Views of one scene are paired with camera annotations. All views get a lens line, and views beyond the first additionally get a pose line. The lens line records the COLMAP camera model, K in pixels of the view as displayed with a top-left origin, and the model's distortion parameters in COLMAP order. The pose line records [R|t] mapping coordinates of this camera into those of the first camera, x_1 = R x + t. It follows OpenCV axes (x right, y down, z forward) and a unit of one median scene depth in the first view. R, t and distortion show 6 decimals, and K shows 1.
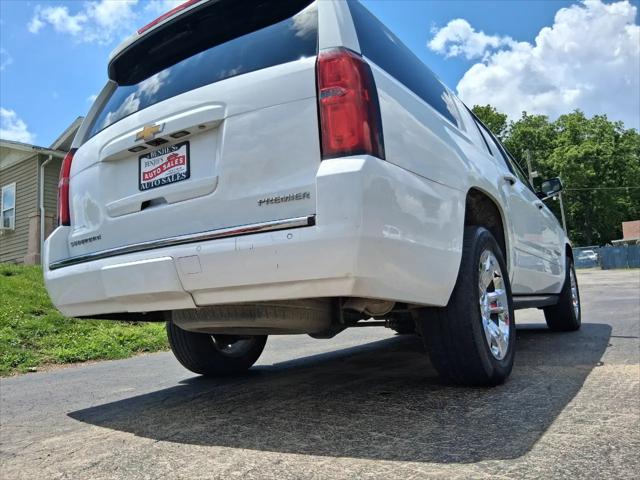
lens RADIAL K [[491.8, 0, 318.8], [0, 491.8, 238.7], [0, 0, 1]] dist [0.087500, -0.157733]
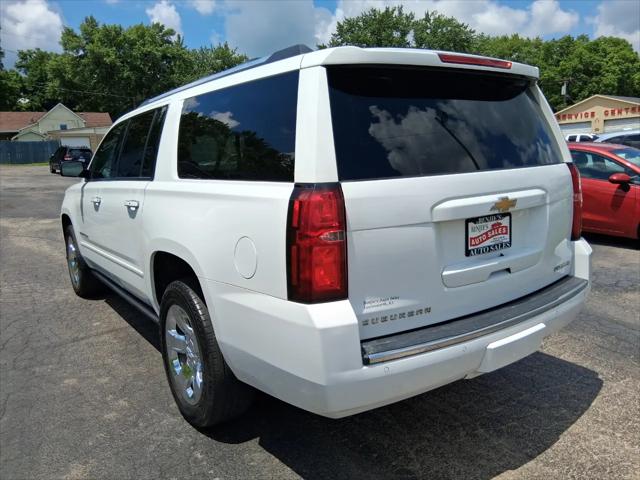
lens RADIAL K [[493.6, 0, 320.0], [0, 493.6, 240.0], [0, 0, 1]] dist [0.003845, -0.006984]
pose [[0.368314, -0.109081, 0.923280, -1.362294], [-0.106143, 0.981666, 0.158322, -0.252583], [-0.923623, -0.156311, 0.349983, 0.943990]]
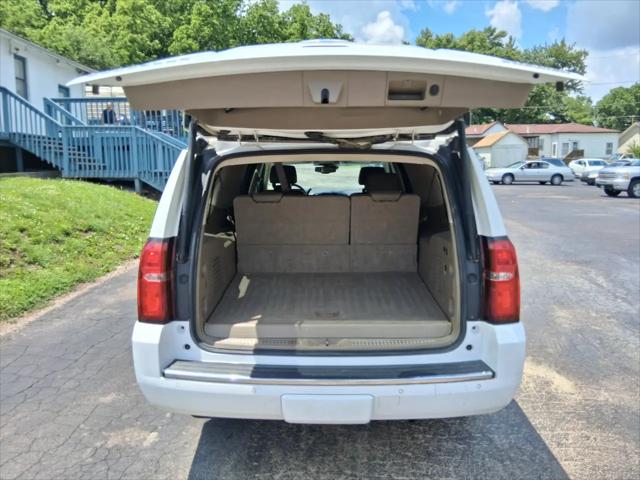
lens RADIAL K [[488.4, 0, 320.0], [0, 488.4, 240.0], [0, 0, 1]] dist [0.084472, -0.146289]
pose [[0.844352, -0.022055, 0.535334, -0.888097], [-0.119094, 0.966431, 0.227657, -0.503277], [-0.522385, -0.255978, 0.813382, 0.150661]]
